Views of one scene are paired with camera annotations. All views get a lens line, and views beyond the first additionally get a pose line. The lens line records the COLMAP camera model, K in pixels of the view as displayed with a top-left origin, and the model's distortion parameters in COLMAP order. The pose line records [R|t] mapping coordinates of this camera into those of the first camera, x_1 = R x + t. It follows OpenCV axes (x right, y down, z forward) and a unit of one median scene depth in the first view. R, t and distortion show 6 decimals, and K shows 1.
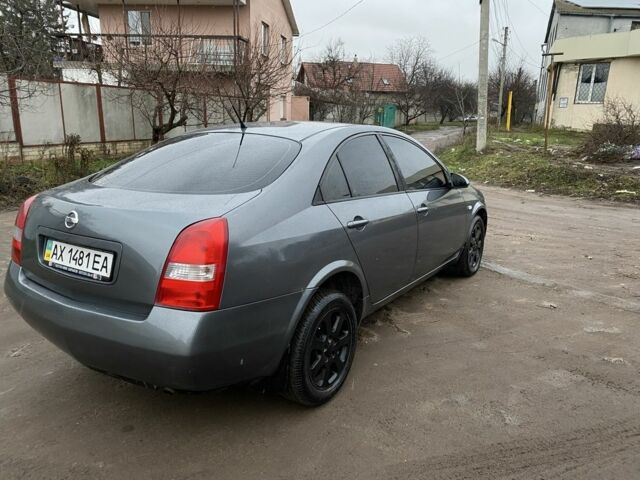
lens RADIAL K [[488.6, 0, 320.0], [0, 488.6, 240.0], [0, 0, 1]] dist [0.026140, -0.020913]
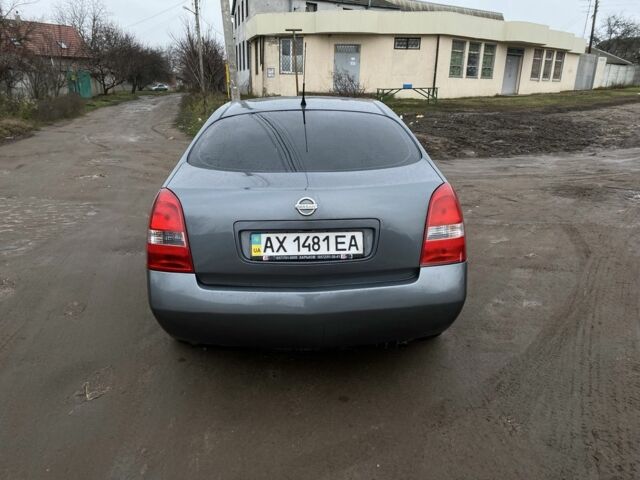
lens RADIAL K [[488.6, 0, 320.0], [0, 488.6, 240.0], [0, 0, 1]] dist [0.026140, -0.020913]
pose [[0.817606, -0.180735, 0.546676, -0.118761], [0.147822, 0.983522, 0.104078, -0.008317], [-0.556479, -0.004284, 0.830851, 0.020229]]
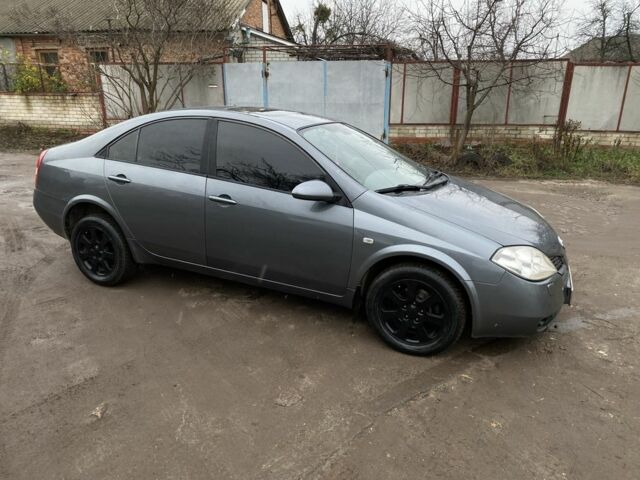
lens RADIAL K [[488.6, 0, 320.0], [0, 488.6, 240.0], [0, 0, 1]] dist [0.026140, -0.020913]
pose [[0.163259, 0.278375, -0.946496, 0.215553], [-0.251881, 0.939335, 0.232823, -0.047668], [0.953888, 0.200394, 0.223472, 0.178313]]
